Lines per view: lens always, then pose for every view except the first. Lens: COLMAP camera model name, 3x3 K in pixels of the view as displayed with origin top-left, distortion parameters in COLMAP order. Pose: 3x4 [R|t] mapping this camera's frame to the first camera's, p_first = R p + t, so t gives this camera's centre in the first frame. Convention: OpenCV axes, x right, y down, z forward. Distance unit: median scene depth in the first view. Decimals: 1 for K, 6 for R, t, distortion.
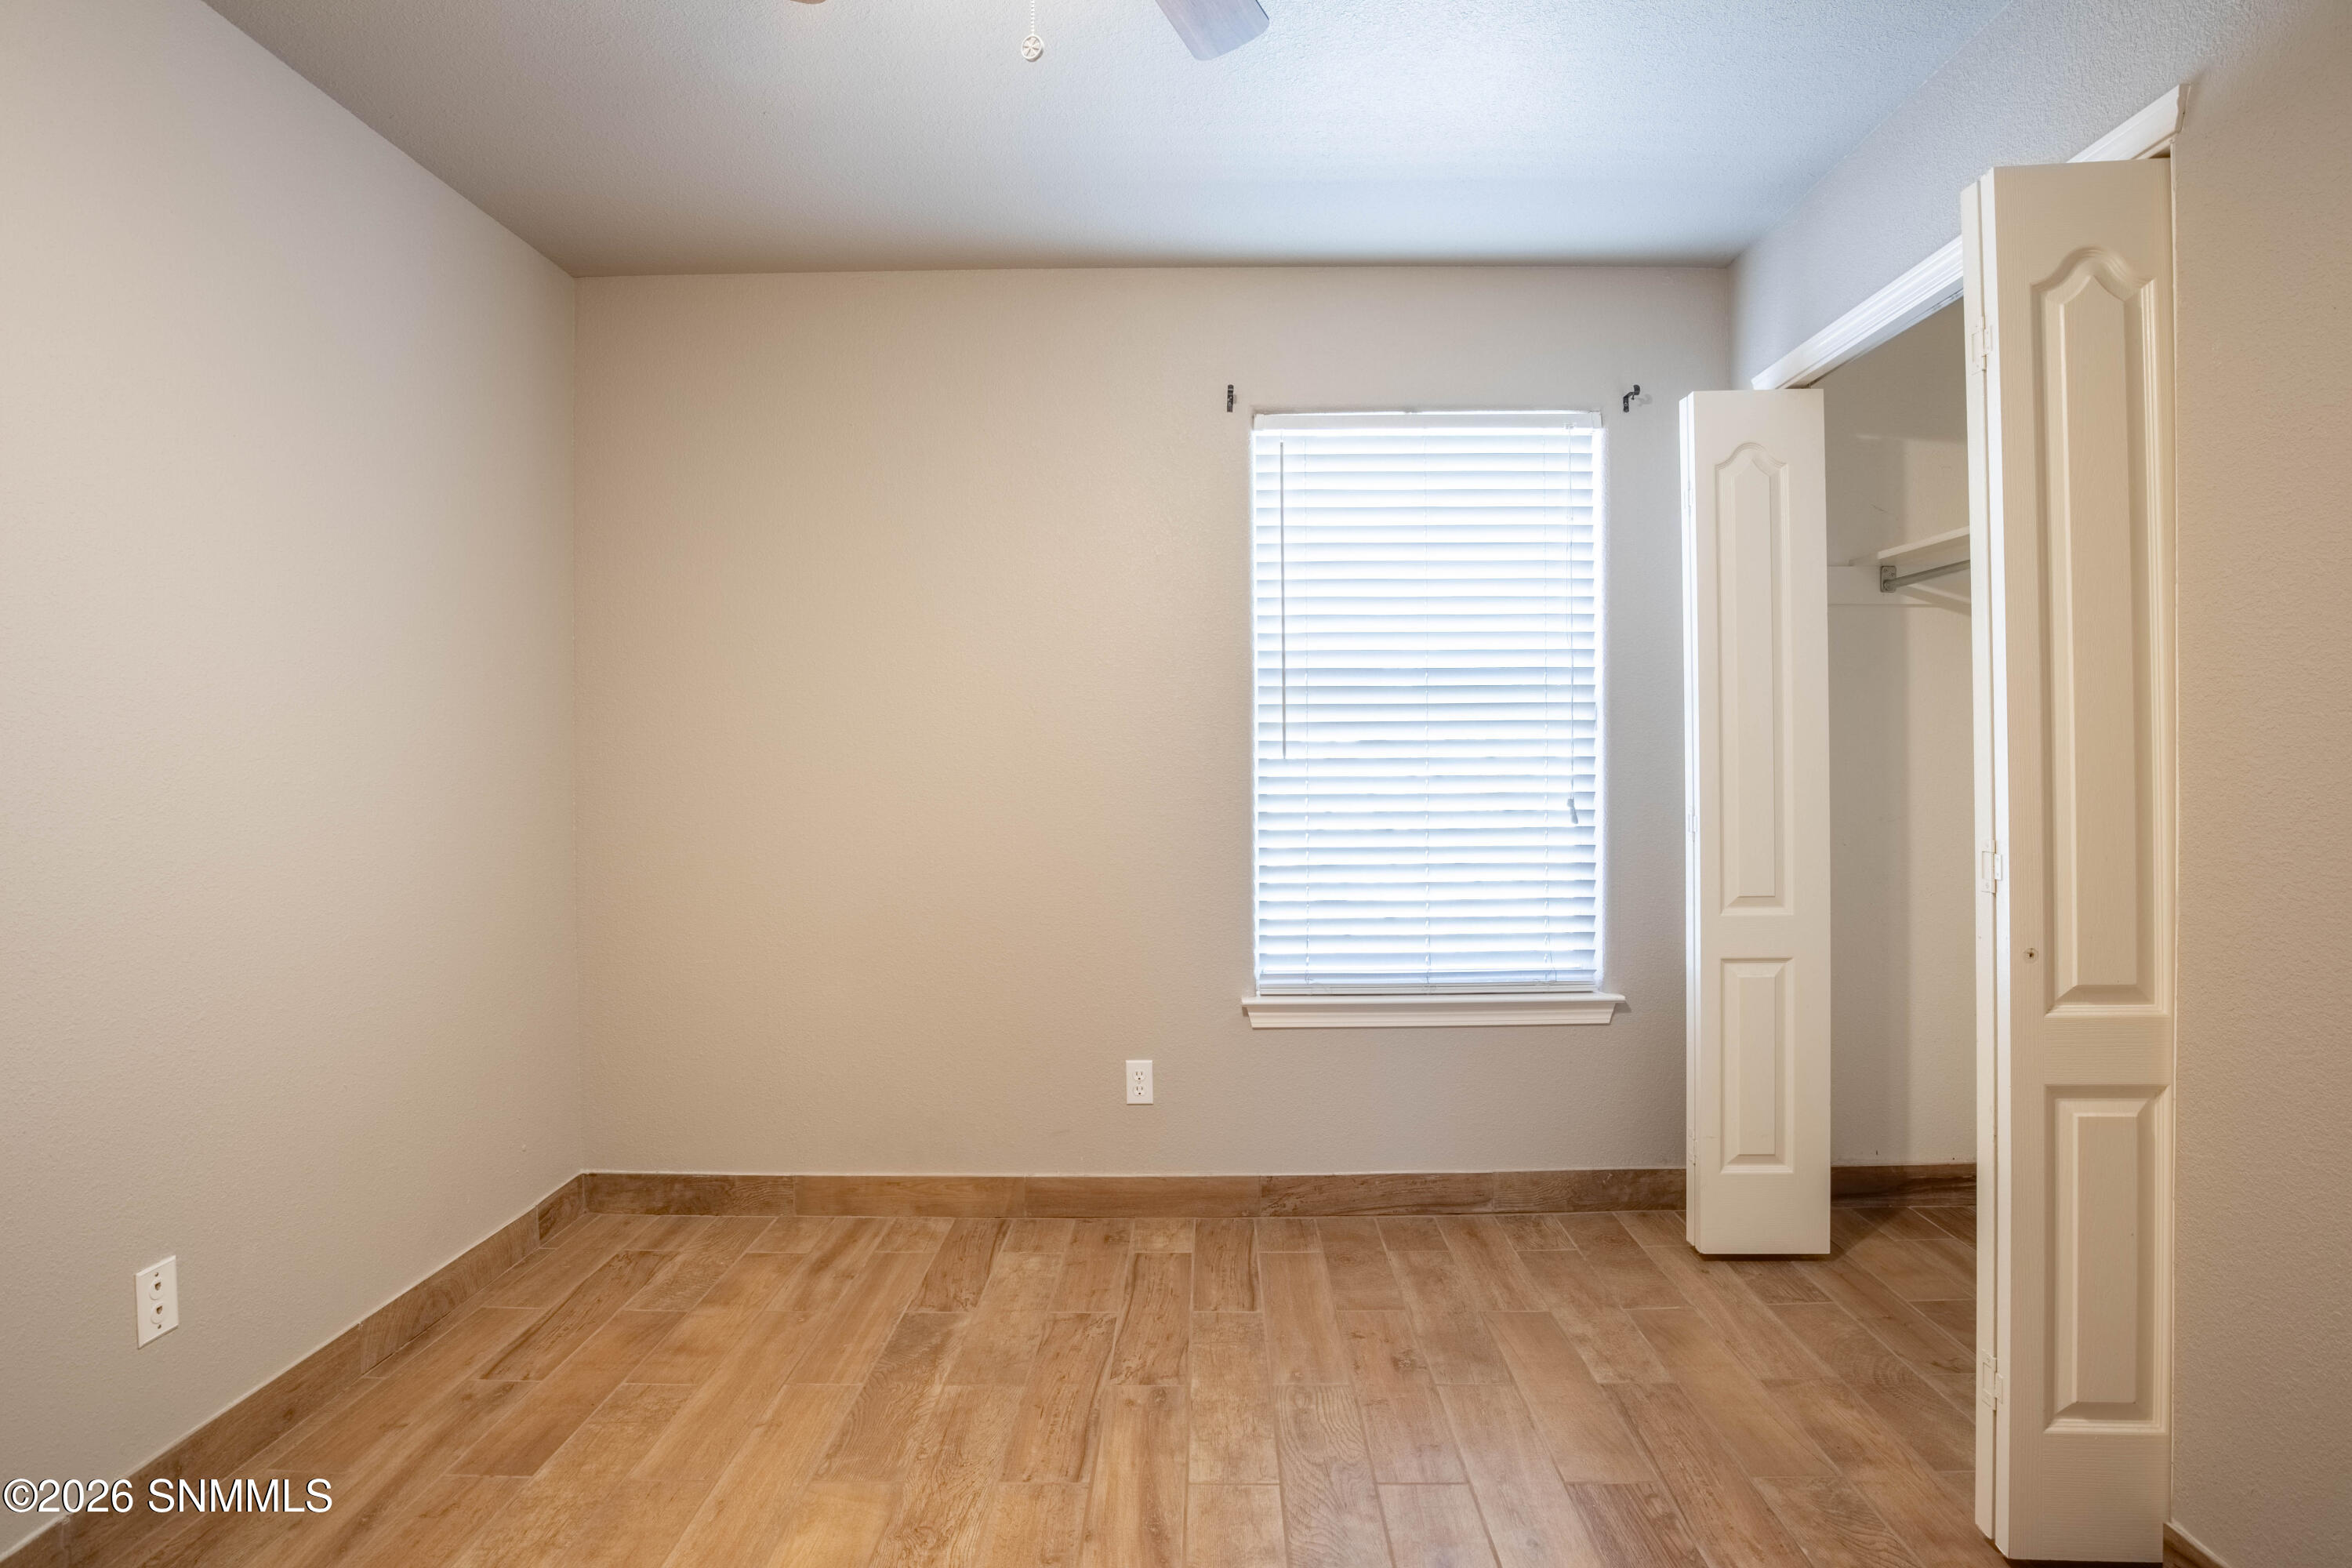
lens RADIAL K [[1186.7, 0, 1159.1], [0, 1186.7, 769.6], [0, 0, 1]] dist [-0.037248, 0.007148]
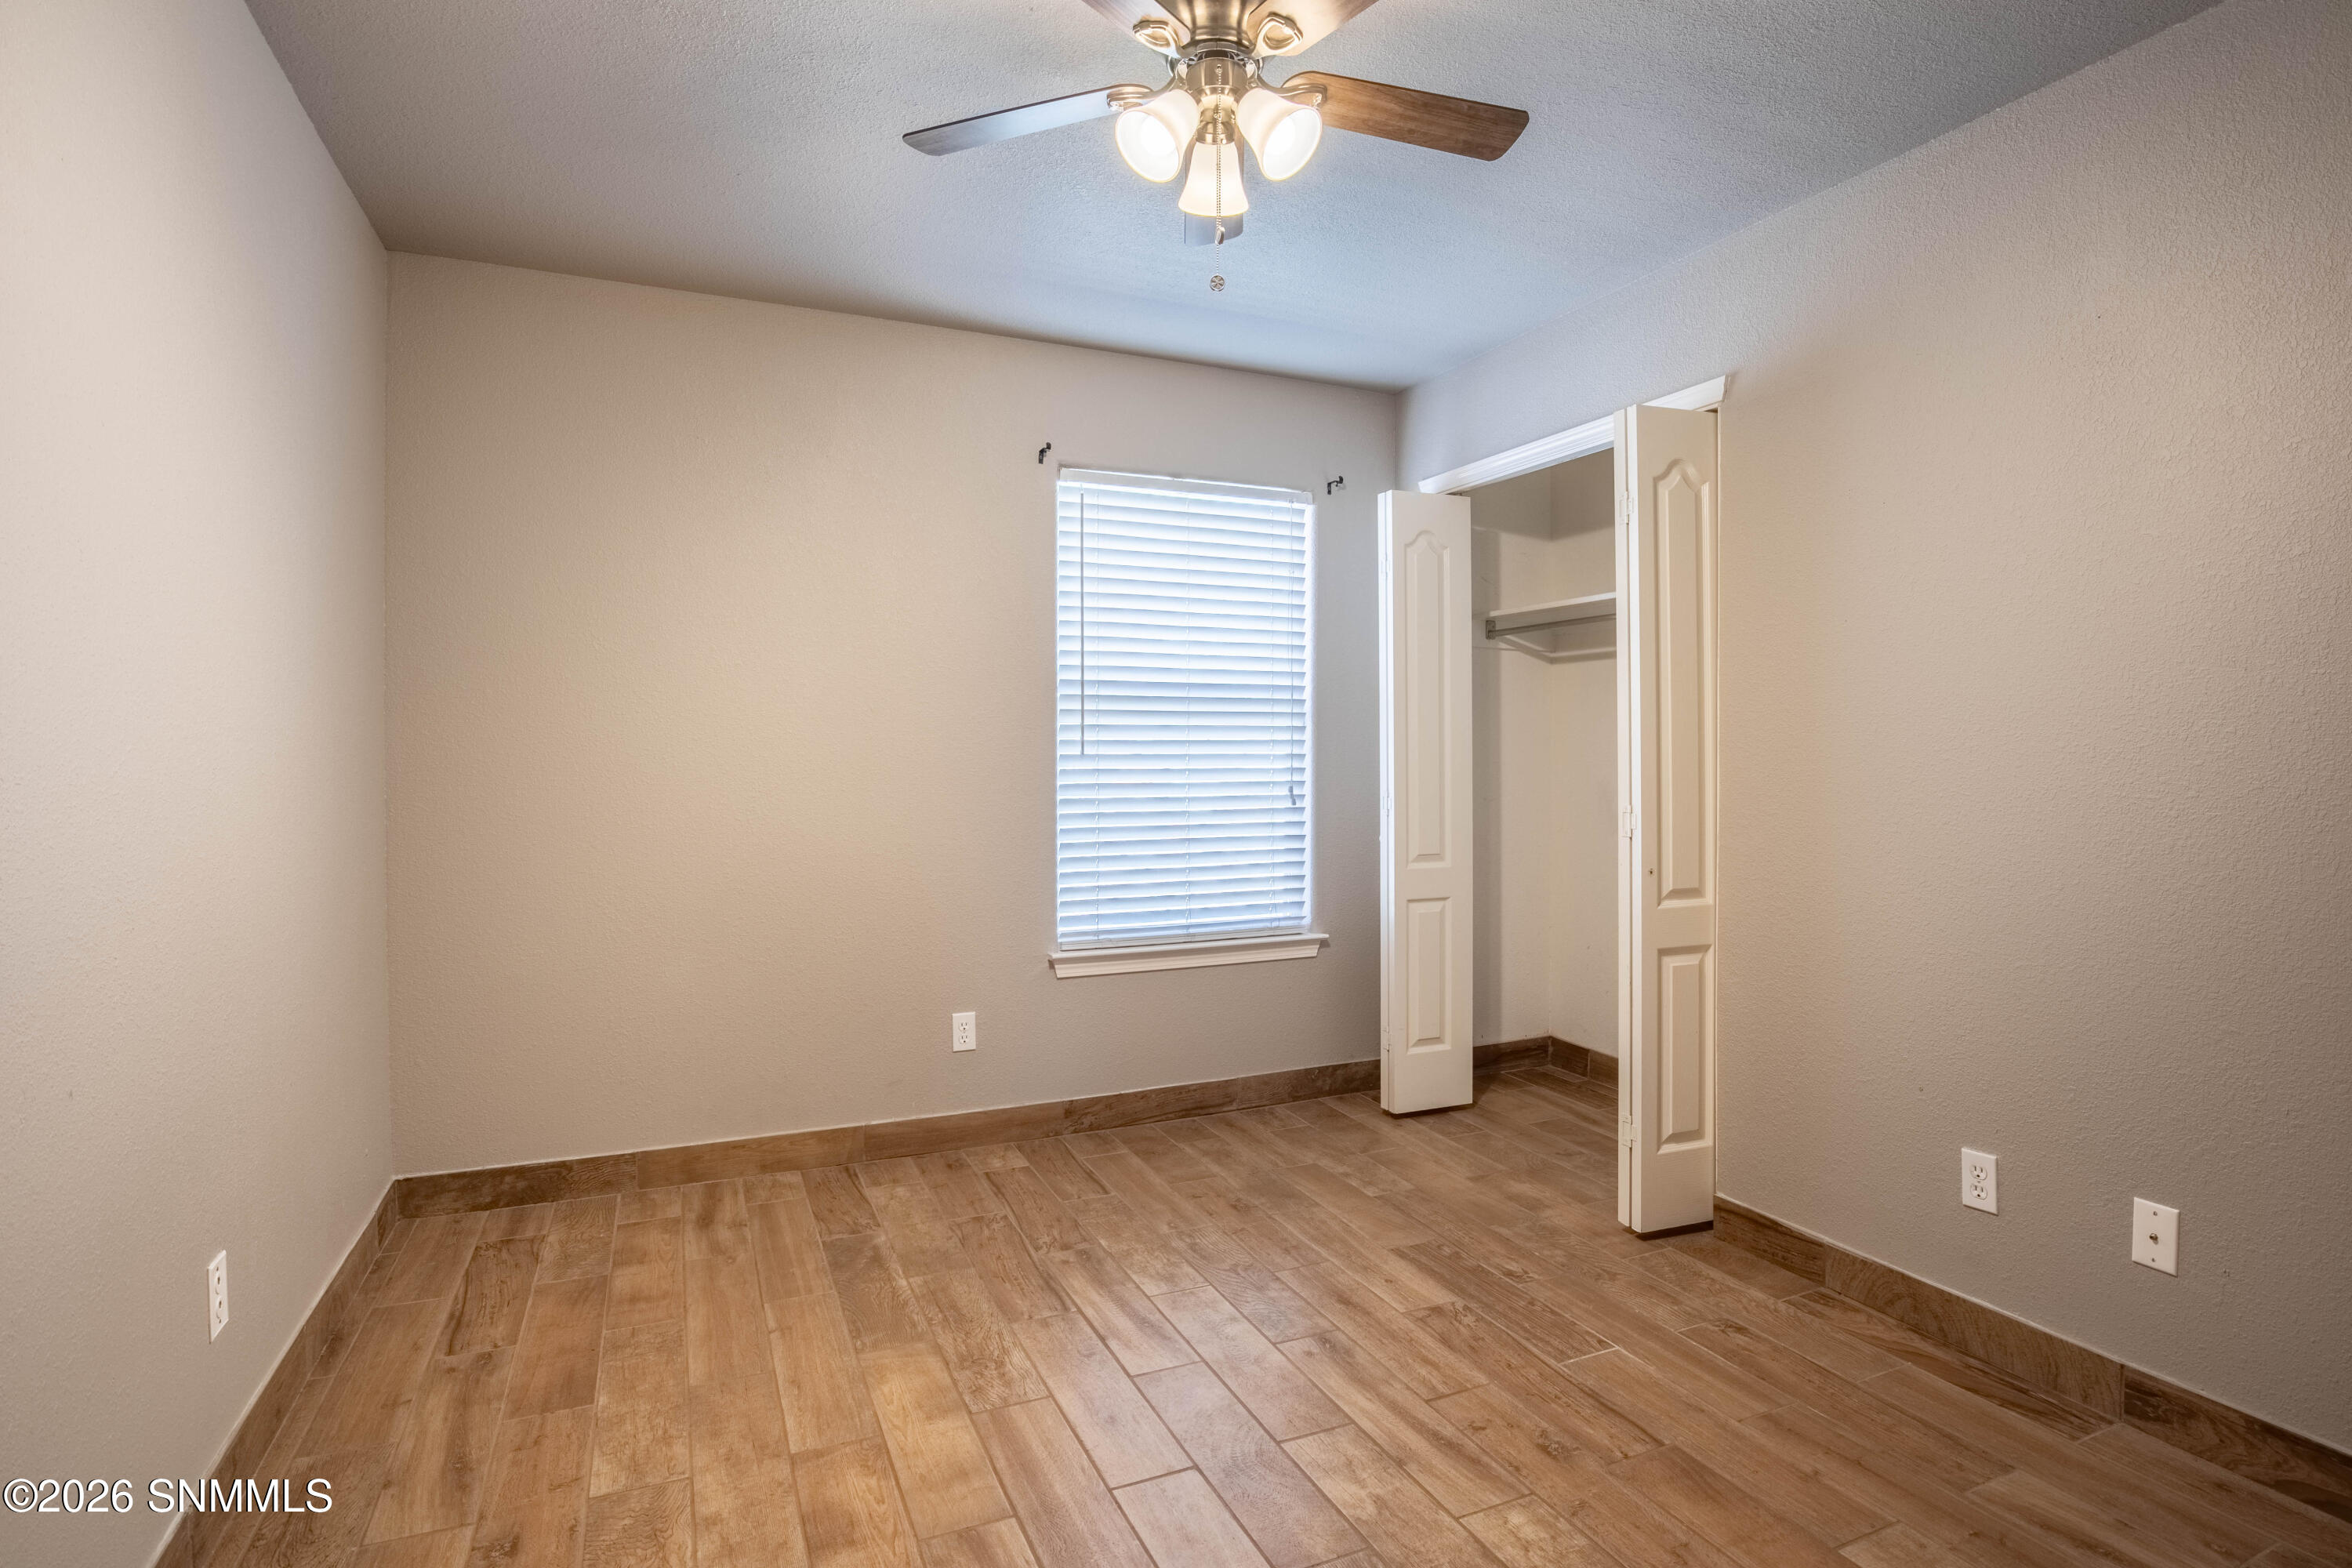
lens RADIAL K [[1186.7, 0, 1185.2], [0, 1186.7, 768.9], [0, 0, 1]] dist [-0.037248, 0.007148]
pose [[0.908149, 0.000773, 0.418647, -0.349438], [-0.001722, 0.999997, 0.001890, 0.003531], [-0.418644, -0.002438, 0.908147, -0.165188]]
